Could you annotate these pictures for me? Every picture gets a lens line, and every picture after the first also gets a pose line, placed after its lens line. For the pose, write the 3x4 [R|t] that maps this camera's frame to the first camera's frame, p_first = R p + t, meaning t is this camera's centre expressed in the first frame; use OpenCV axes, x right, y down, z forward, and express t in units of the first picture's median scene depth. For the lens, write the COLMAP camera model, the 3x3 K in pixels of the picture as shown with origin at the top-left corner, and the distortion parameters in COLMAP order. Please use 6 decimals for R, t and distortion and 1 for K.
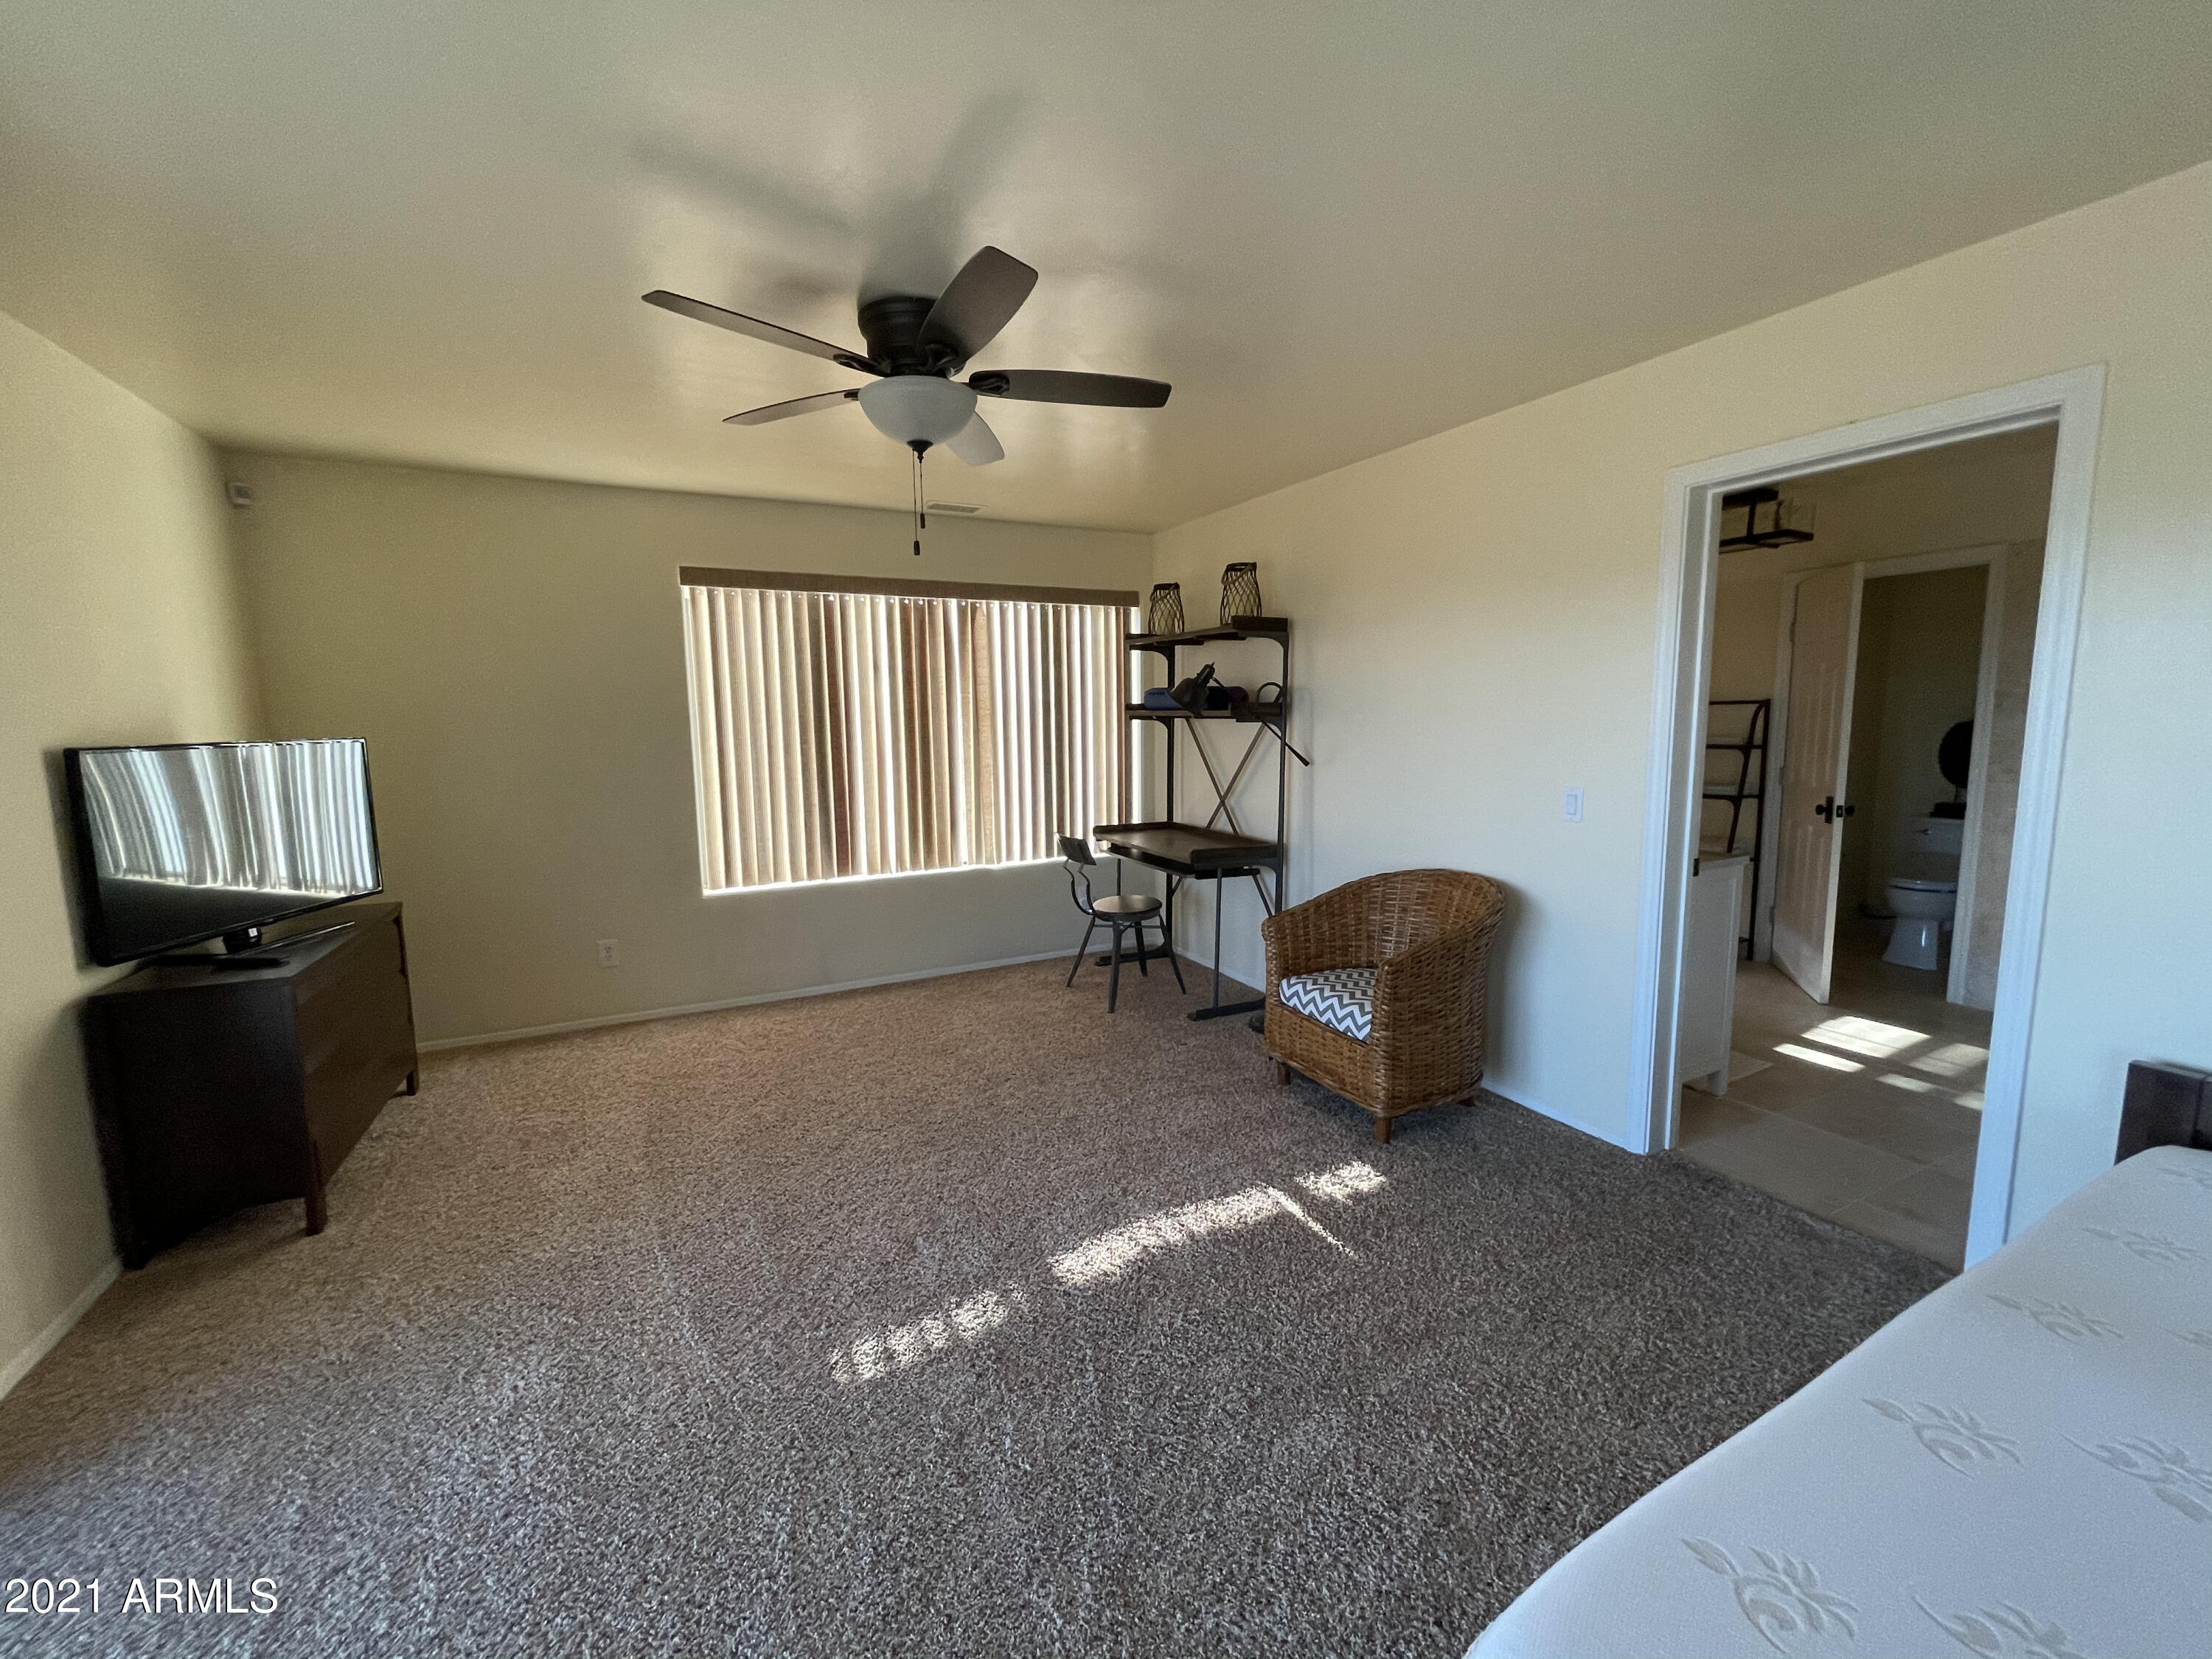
lens RADIAL K [[898.9, 0, 1109.4], [0, 898.9, 827.9], [0, 0, 1]] dist [-0.015045, 0.008510]
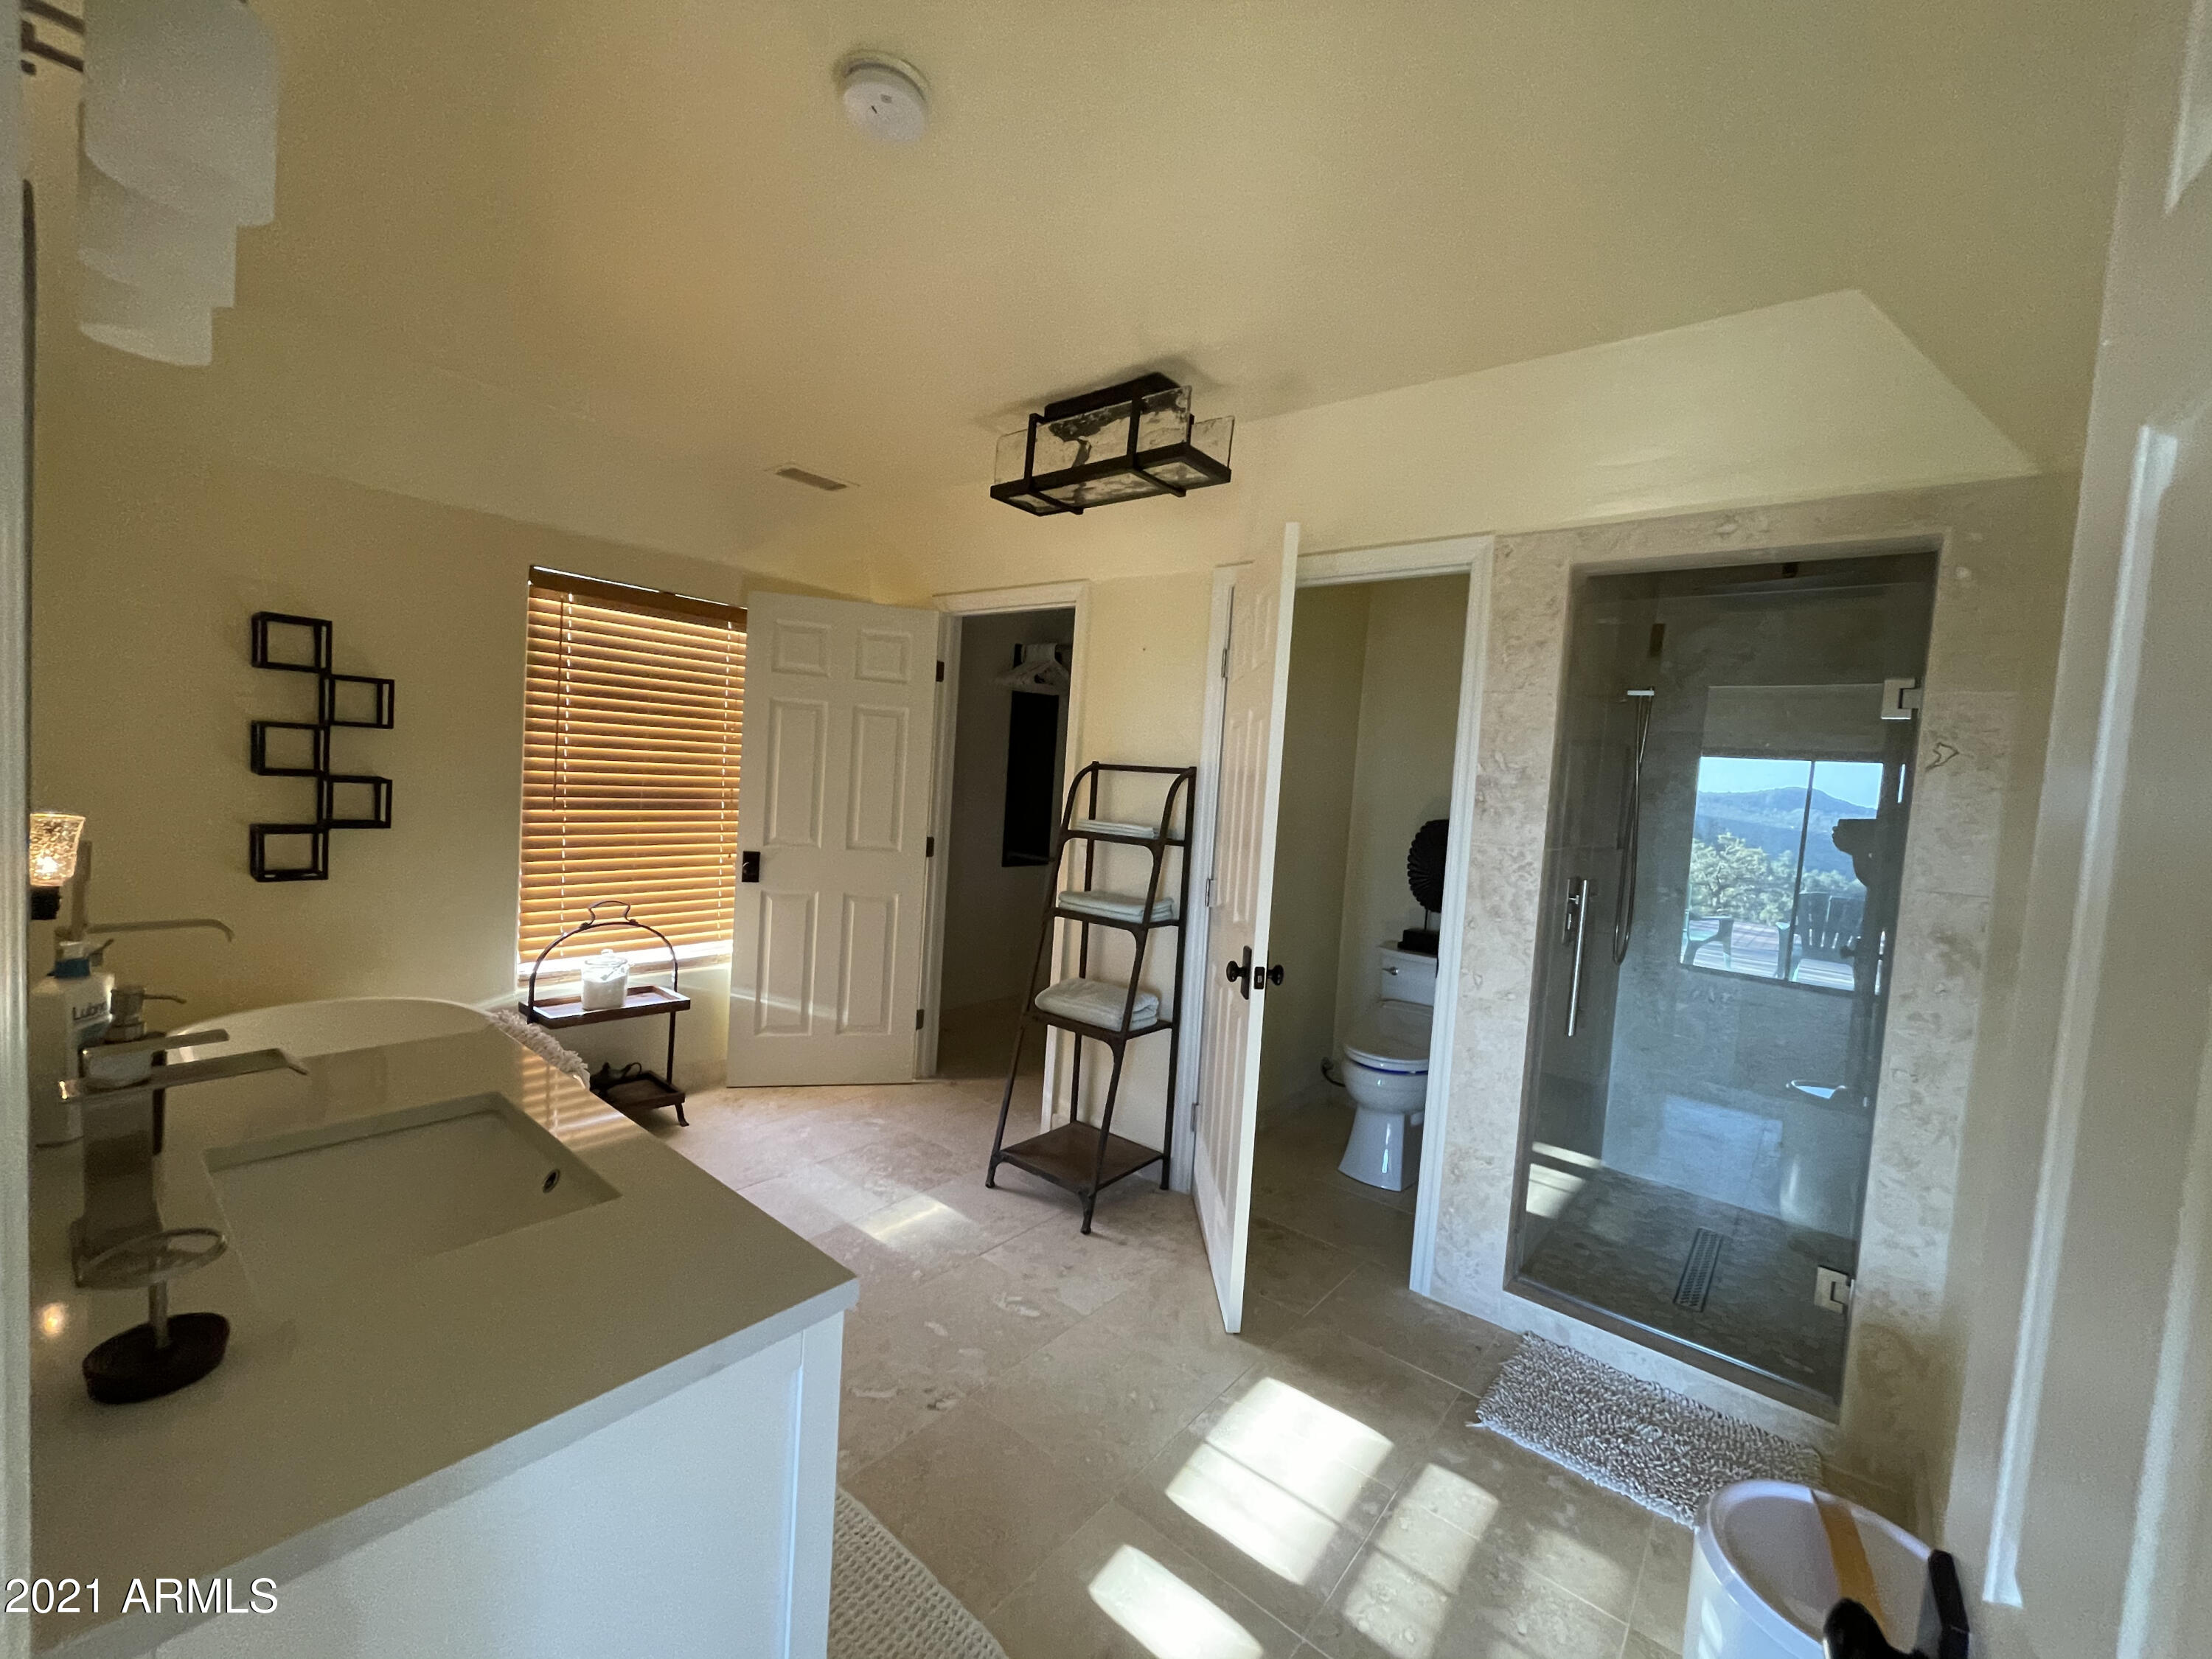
lens RADIAL K [[898.9, 0, 1109.4], [0, 898.9, 827.9], [0, 0, 1]] dist [-0.015045, 0.008510]
pose [[0.913864, 0.052182, 0.402654, 0.446376], [-0.031368, 0.997817, -0.058119, -0.065289], [-0.404808, 0.040483, 0.913505, 0.468508]]
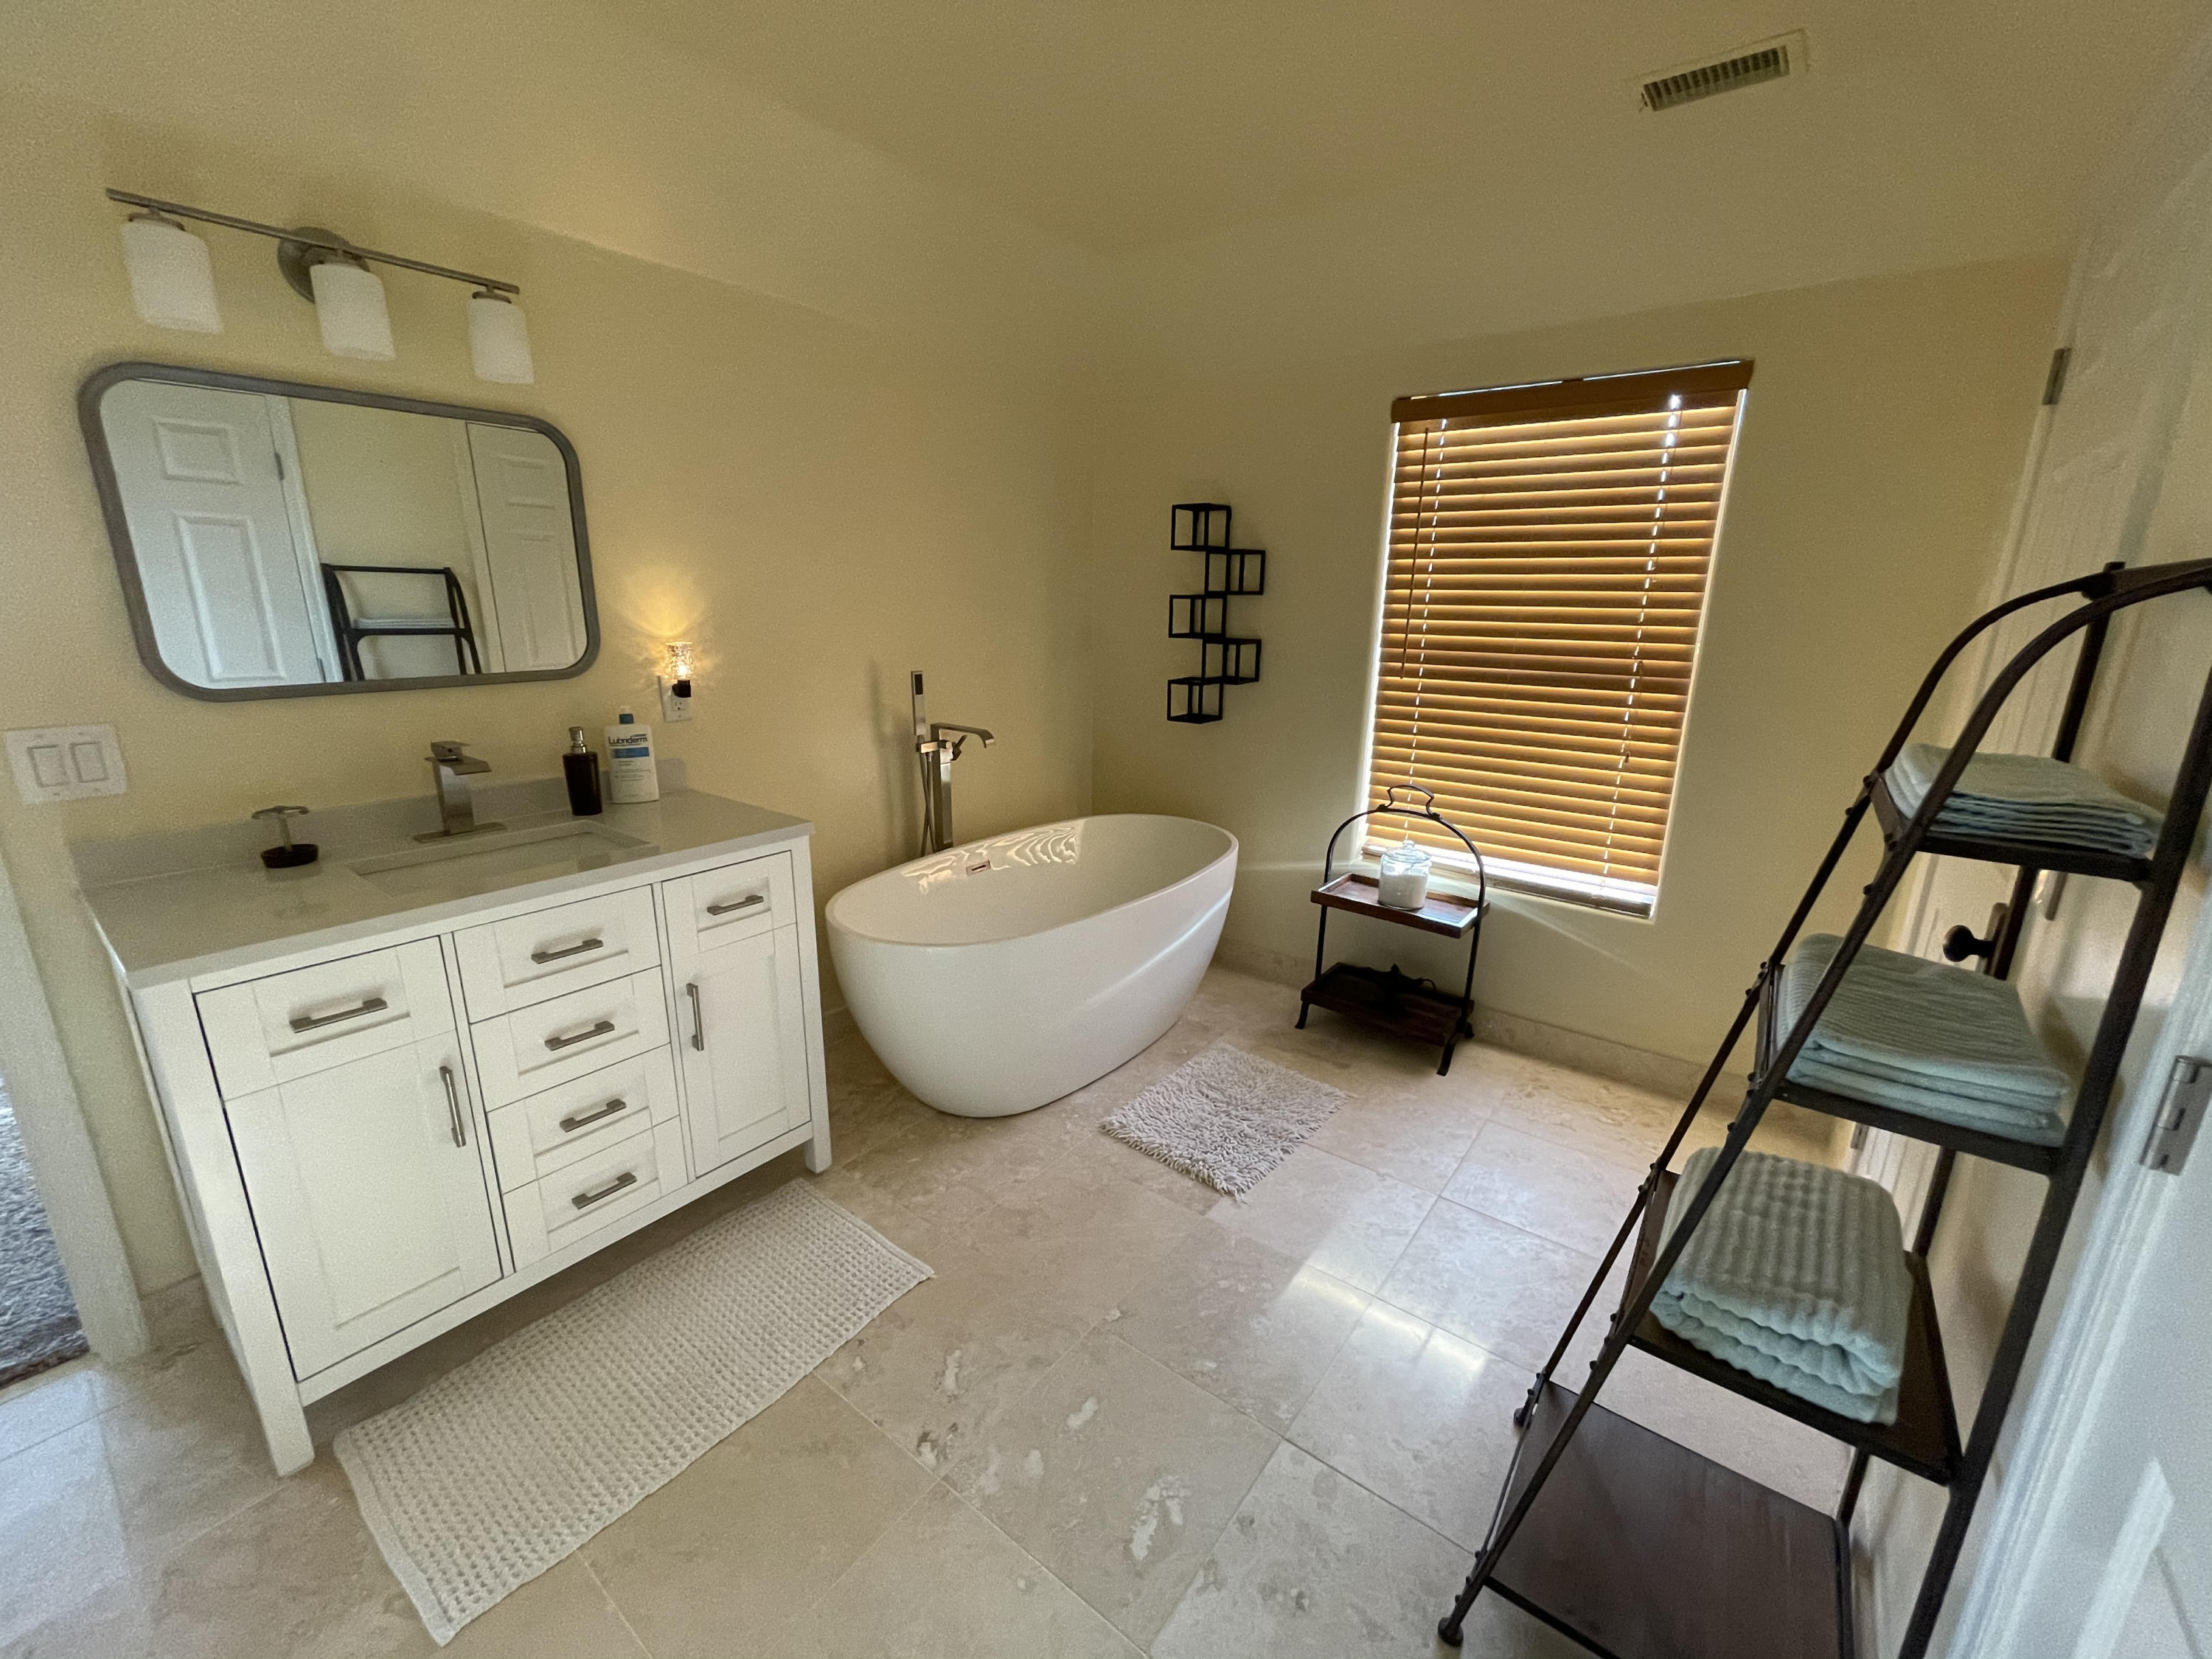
lens RADIAL K [[898.9, 0, 1109.4], [0, 898.9, 827.9], [0, 0, 1]] dist [-0.015045, 0.008510]
pose [[0.432949, 0.244659, -0.867581, 0.845772], [-0.136439, 0.969160, 0.205218, -0.107620], [0.891033, 0.029523, 0.452977, 0.839871]]
